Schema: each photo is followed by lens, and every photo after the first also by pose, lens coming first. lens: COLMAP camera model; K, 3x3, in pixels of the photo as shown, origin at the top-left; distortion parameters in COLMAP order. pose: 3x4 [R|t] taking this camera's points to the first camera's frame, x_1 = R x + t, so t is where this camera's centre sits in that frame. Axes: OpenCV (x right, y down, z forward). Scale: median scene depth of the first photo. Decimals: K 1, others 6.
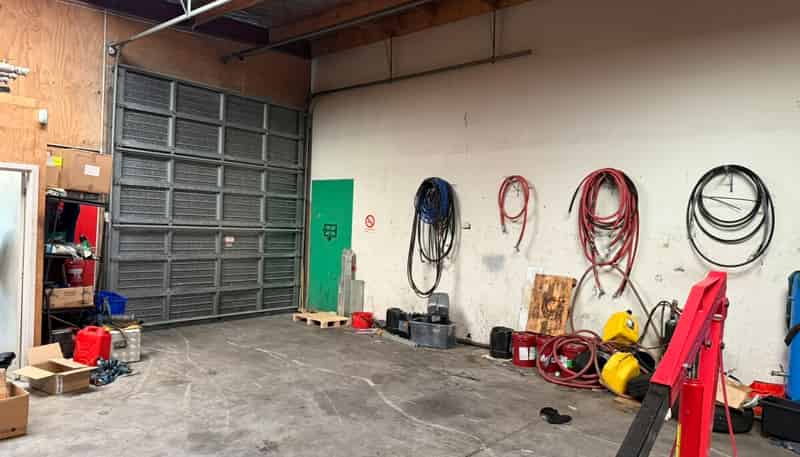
lens RADIAL K [[551.1, 0, 399.5], [0, 551.1, 229.9], [0, 0, 1]] dist [0.013211, -0.002992]
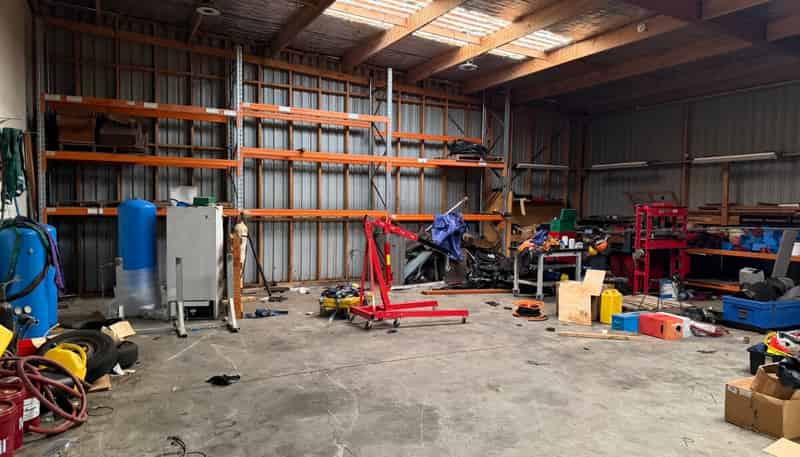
lens RADIAL K [[551.1, 0, 400.2], [0, 551.1, 229.6], [0, 0, 1]] dist [0.013211, -0.002992]
pose [[-0.921774, -0.068885, 0.381560, -0.410885], [-0.045333, 0.996489, 0.070387, -0.031508], [-0.385069, 0.047584, -0.921660, 1.856882]]
